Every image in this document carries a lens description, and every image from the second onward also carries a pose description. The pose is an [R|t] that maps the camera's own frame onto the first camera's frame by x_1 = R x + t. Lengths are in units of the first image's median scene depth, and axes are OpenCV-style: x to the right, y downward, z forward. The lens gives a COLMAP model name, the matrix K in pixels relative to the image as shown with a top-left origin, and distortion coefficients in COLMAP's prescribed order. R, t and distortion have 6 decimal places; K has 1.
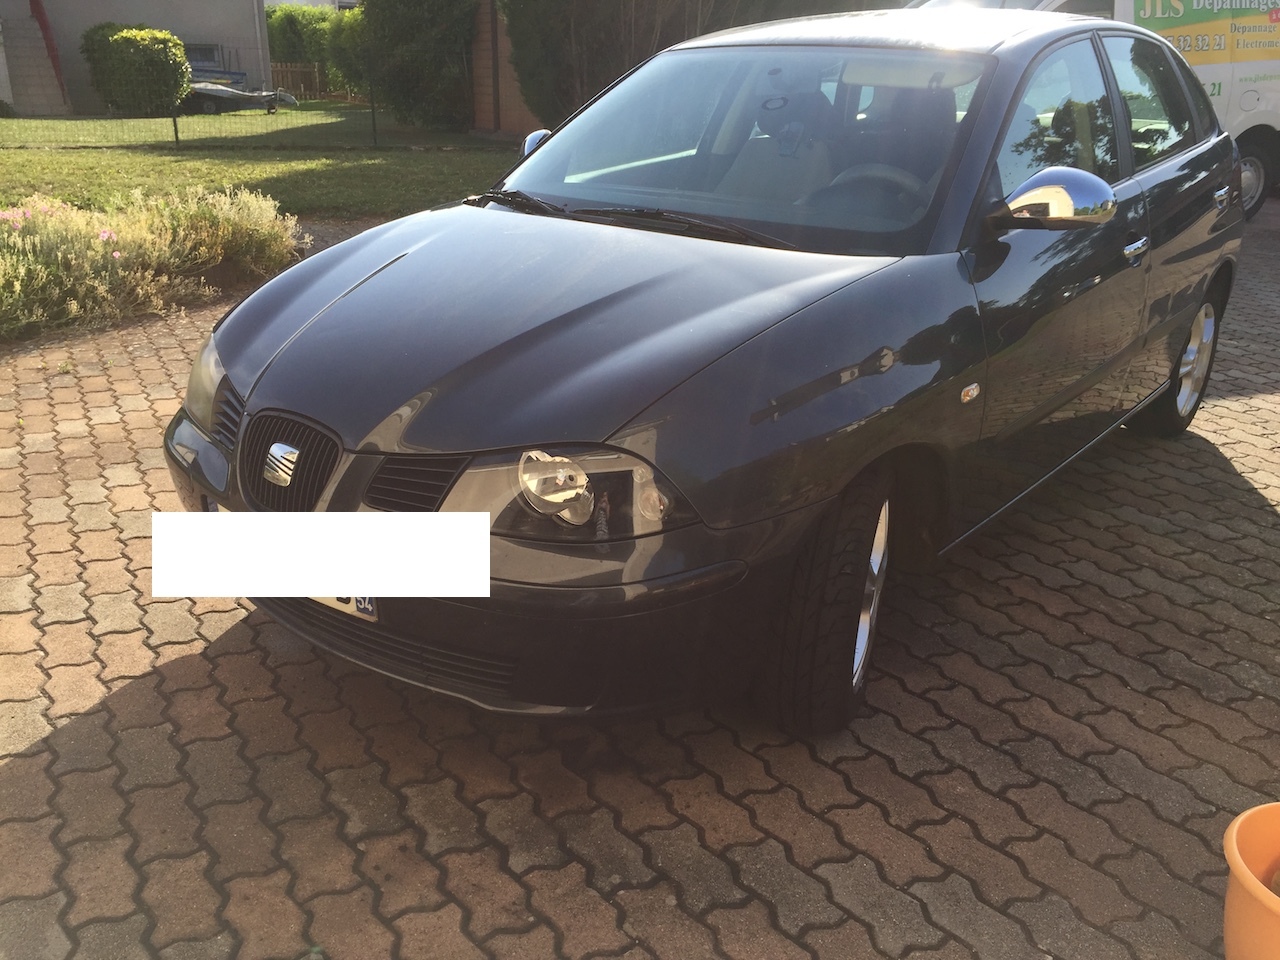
lens RADIAL K [[1113.0, 0, 653.5], [0, 1113.0, 491.0], [0, 0, 1]] dist [0.077982, -0.110693]
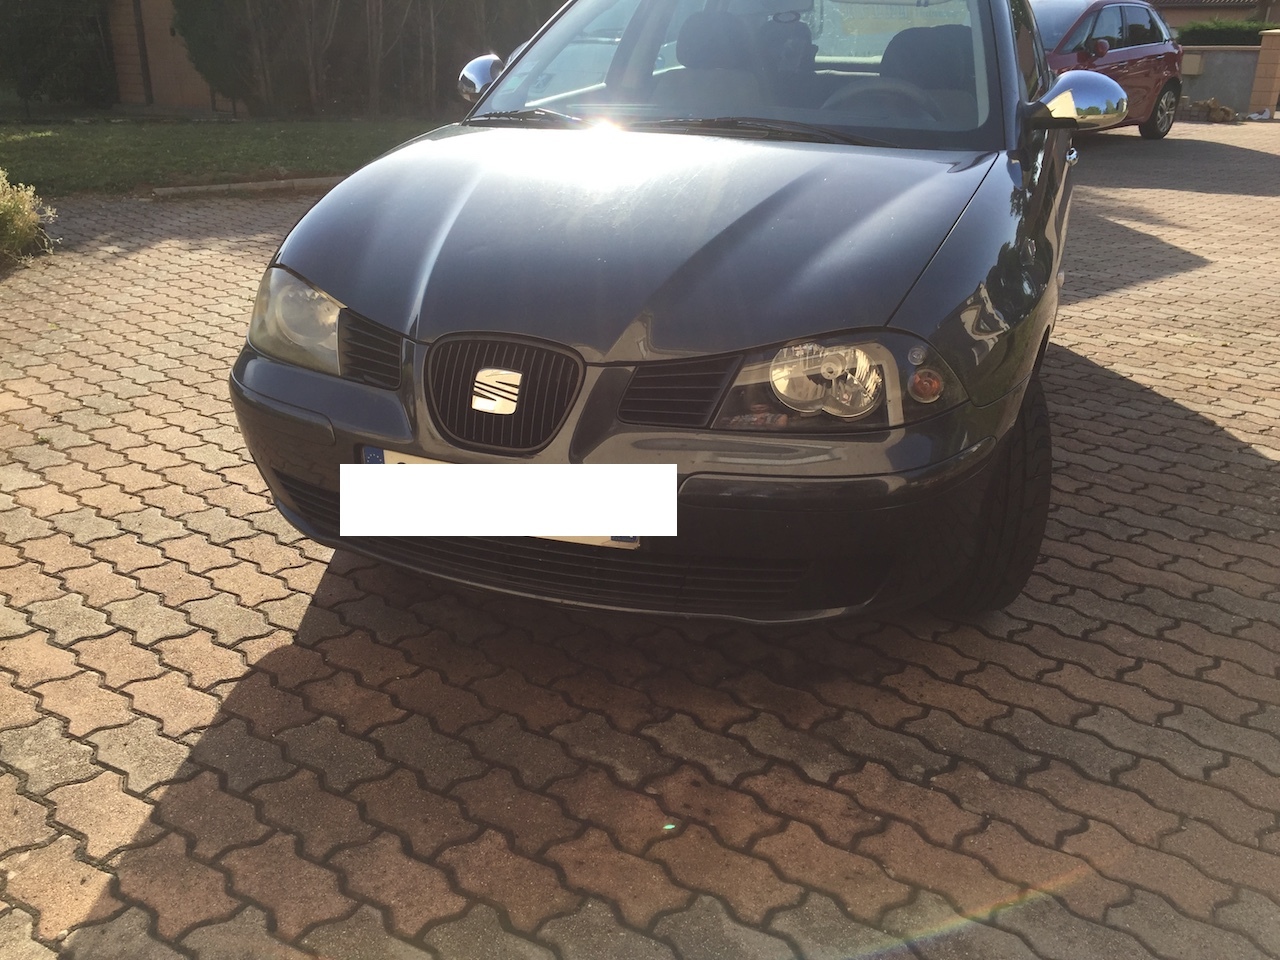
lens RADIAL K [[1113.0, 0, 653.5], [0, 1113.0, 491.0], [0, 0, 1]] dist [0.077982, -0.110693]
pose [[0.944224, -0.117449, 0.307647, -0.459392], [0.113927, 0.993053, 0.029449, 0.039849], [-0.308968, 0.007243, 0.951045, 0.109739]]
